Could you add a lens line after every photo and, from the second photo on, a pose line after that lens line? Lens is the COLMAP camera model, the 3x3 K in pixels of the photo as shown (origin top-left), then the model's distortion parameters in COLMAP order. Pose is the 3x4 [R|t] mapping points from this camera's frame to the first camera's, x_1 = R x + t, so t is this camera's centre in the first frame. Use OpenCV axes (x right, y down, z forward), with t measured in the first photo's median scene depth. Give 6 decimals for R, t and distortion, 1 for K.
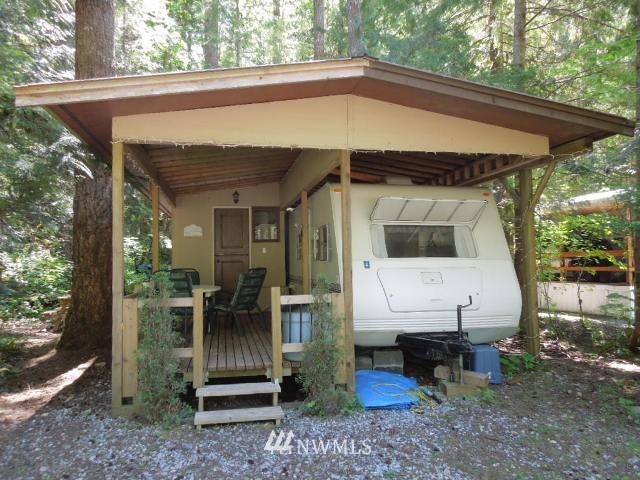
lens RADIAL K [[480.8, 0, 320.7], [0, 480.8, 241.1], [0, 0, 1]] dist [-0.005596, 0.002875]
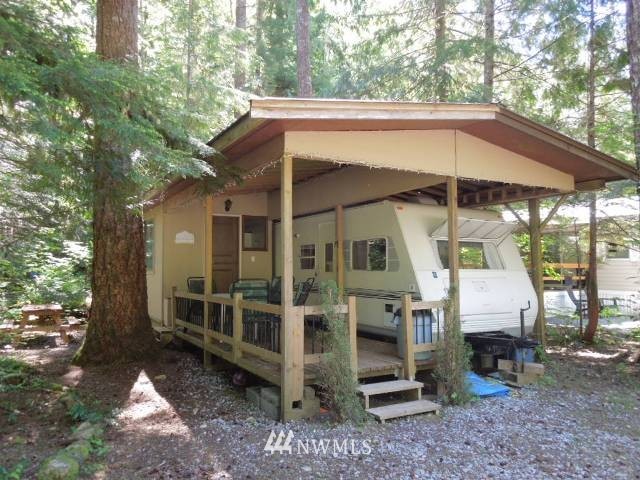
lens RADIAL K [[480.8, 0, 319.7], [0, 480.8, 240.2], [0, 0, 1]] dist [-0.005596, 0.002875]
pose [[0.951649, 0.029279, 0.305790, -0.652725], [-0.023477, 0.999468, -0.022636, -0.001295], [-0.306290, 0.014363, 0.951830, -0.010886]]
